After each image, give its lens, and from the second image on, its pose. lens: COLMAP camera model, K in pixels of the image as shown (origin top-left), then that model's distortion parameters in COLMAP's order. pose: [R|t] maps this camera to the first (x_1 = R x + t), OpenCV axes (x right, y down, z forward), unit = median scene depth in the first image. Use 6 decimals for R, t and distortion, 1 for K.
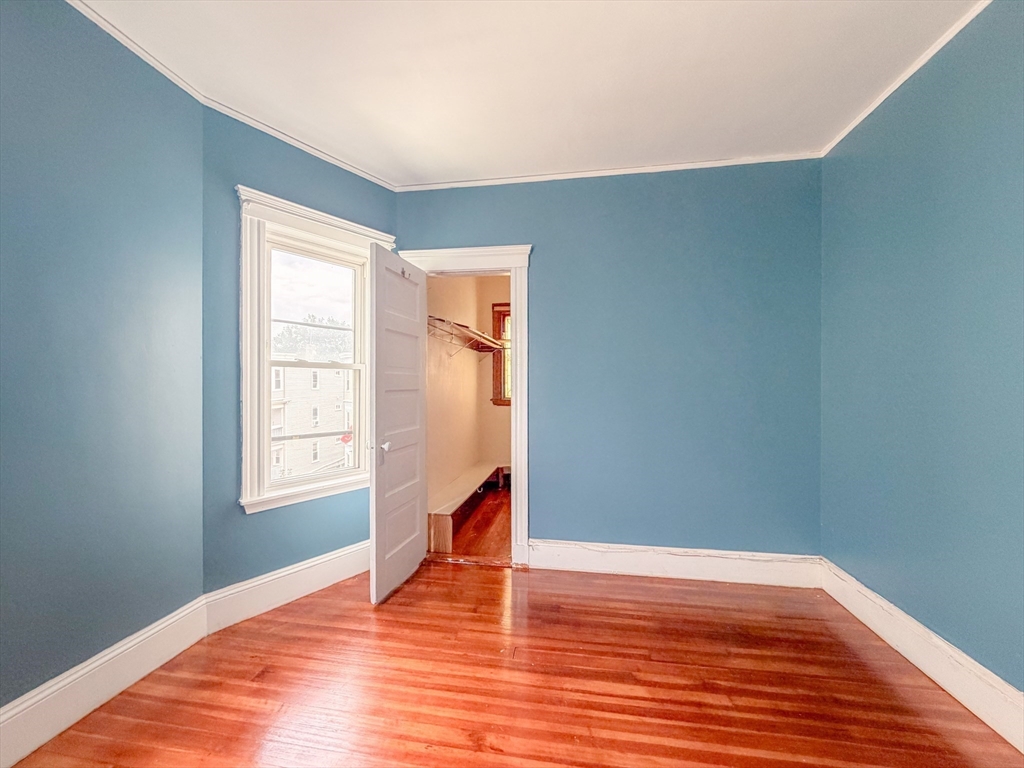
lens RADIAL K [[407.4, 0, 507.4], [0, 407.4, 384.5], [0, 0, 1]] dist [-0.000214, 0.000383]
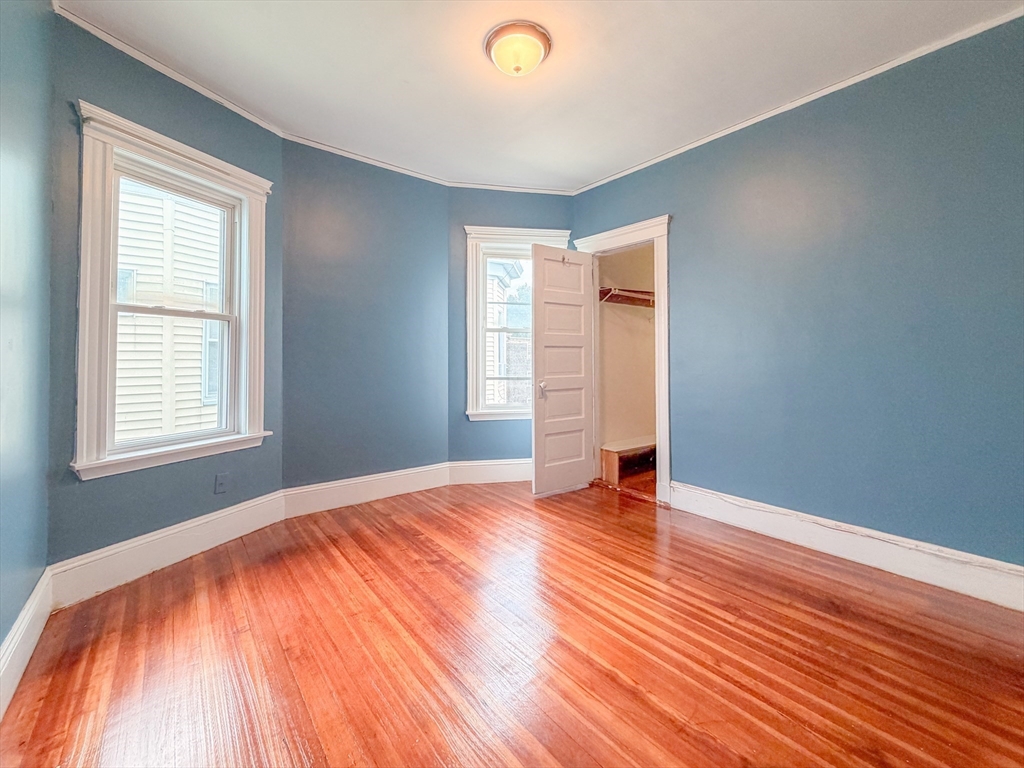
lens RADIAL K [[414.9, 0, 511.8], [0, 414.9, 350.7], [0, 0, 1]] dist [0.000988, -0.000023]
pose [[0.752329, -0.010361, -0.658707, 0.600783], [0.001499, 0.999901, -0.014015, 0.055570], [0.658786, 0.009557, 0.752269, -0.163041]]
